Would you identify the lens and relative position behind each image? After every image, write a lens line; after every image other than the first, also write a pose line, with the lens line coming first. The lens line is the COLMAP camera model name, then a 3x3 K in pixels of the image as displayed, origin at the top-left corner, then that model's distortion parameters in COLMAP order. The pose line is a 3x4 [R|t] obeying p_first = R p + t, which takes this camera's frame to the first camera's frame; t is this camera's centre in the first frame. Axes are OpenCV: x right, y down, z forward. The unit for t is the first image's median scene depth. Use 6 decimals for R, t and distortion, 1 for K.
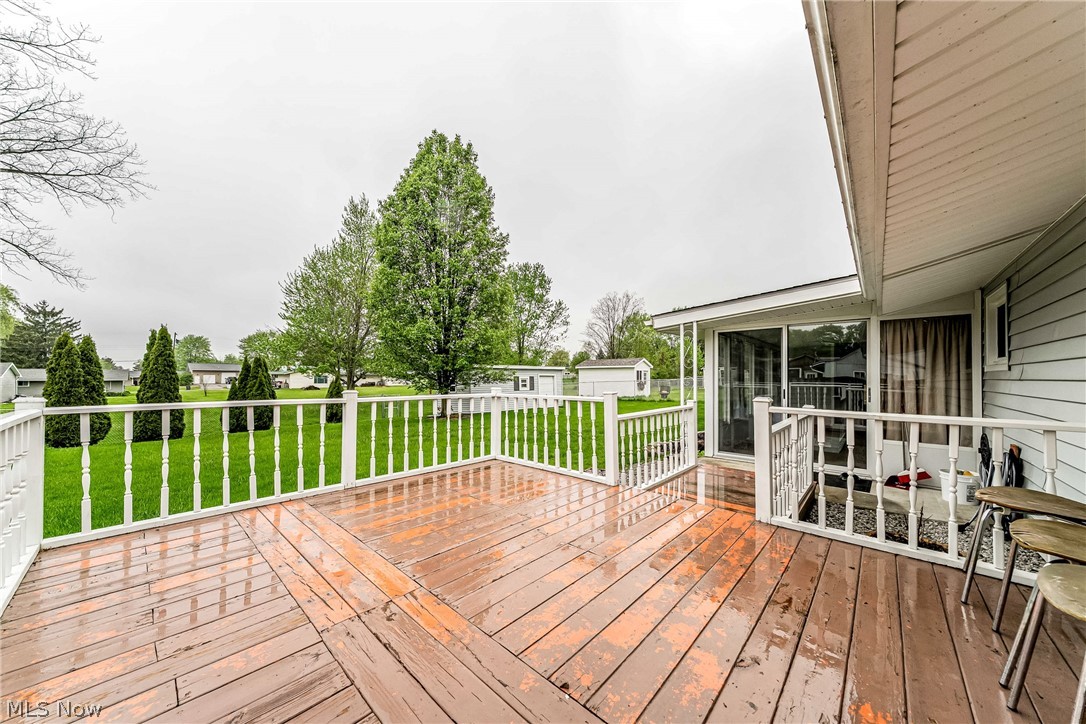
lens RADIAL K [[375.4, 0, 543.0], [0, 375.4, 372.5], [0, 0, 1]] dist [-0.001025, -0.000255]
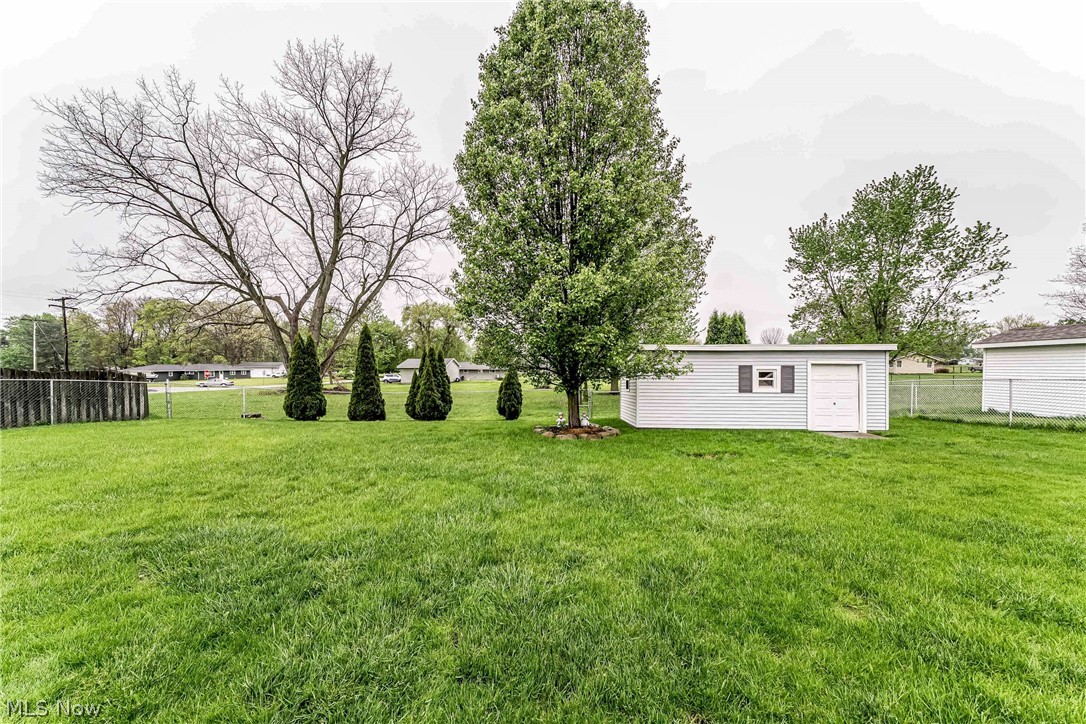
lens RADIAL K [[375.4, 0, 541.6], [0, 375.4, 375.8], [0, 0, 1]] dist [-0.001025, -0.000255]
pose [[0.639084, 0.018912, -0.768904, 0.087430], [0.005755, 0.999552, 0.029369, 0.004868], [0.769115, -0.023194, 0.638689, 0.266094]]
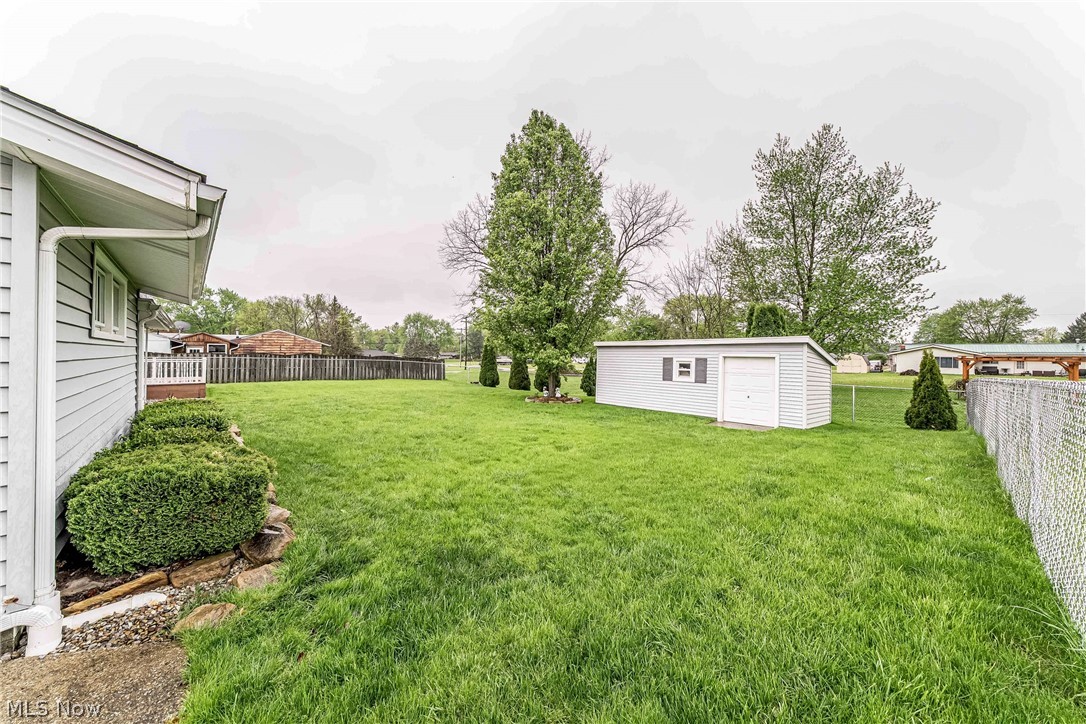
lens RADIAL K [[375.4, 0, 545.7], [0, 375.4, 358.6], [0, 0, 1]] dist [-0.001025, -0.000255]
pose [[-0.080271, 0.010163, -0.996721, 0.324189], [0.002058, 0.999948, 0.010030, 0.003509], [0.996771, -0.001246, -0.080288, 0.501030]]
